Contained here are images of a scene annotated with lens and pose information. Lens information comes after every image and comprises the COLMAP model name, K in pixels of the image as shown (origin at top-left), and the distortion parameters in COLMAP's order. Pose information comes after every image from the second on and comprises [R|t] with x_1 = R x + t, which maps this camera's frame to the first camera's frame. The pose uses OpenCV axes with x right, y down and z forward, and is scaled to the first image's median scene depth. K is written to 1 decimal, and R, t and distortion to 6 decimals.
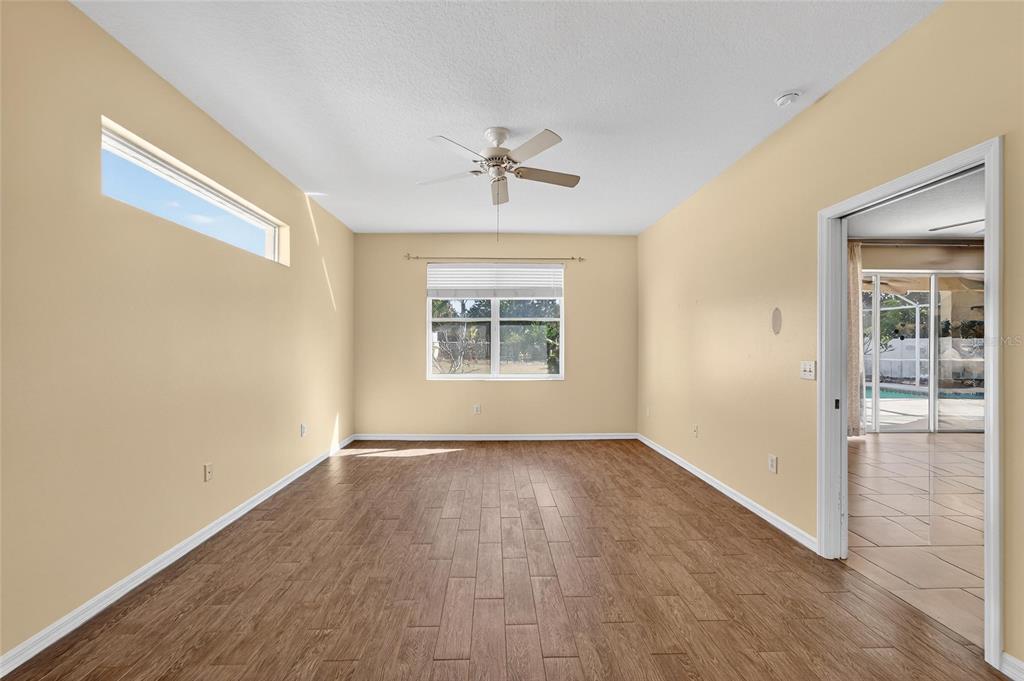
lens RADIAL K [[415.2, 0, 509.9], [0, 415.2, 344.4], [0, 0, 1]] dist [-0.000864, -0.000015]
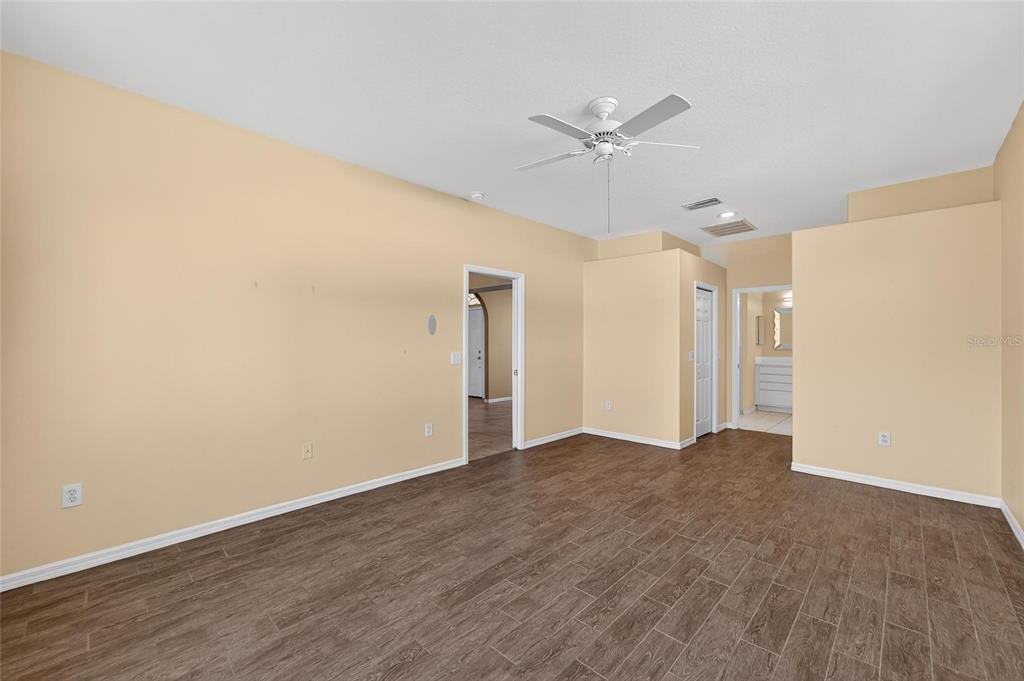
lens RADIAL K [[415.2, 0, 509.9], [0, 415.2, 344.4], [0, 0, 1]] dist [-0.000864, -0.000015]
pose [[-0.695021, -0.002915, 0.718984, -0.549651], [-0.006821, 0.999974, -0.002539, 0.010917], [-0.718957, -0.006669, -0.695022, 1.836477]]
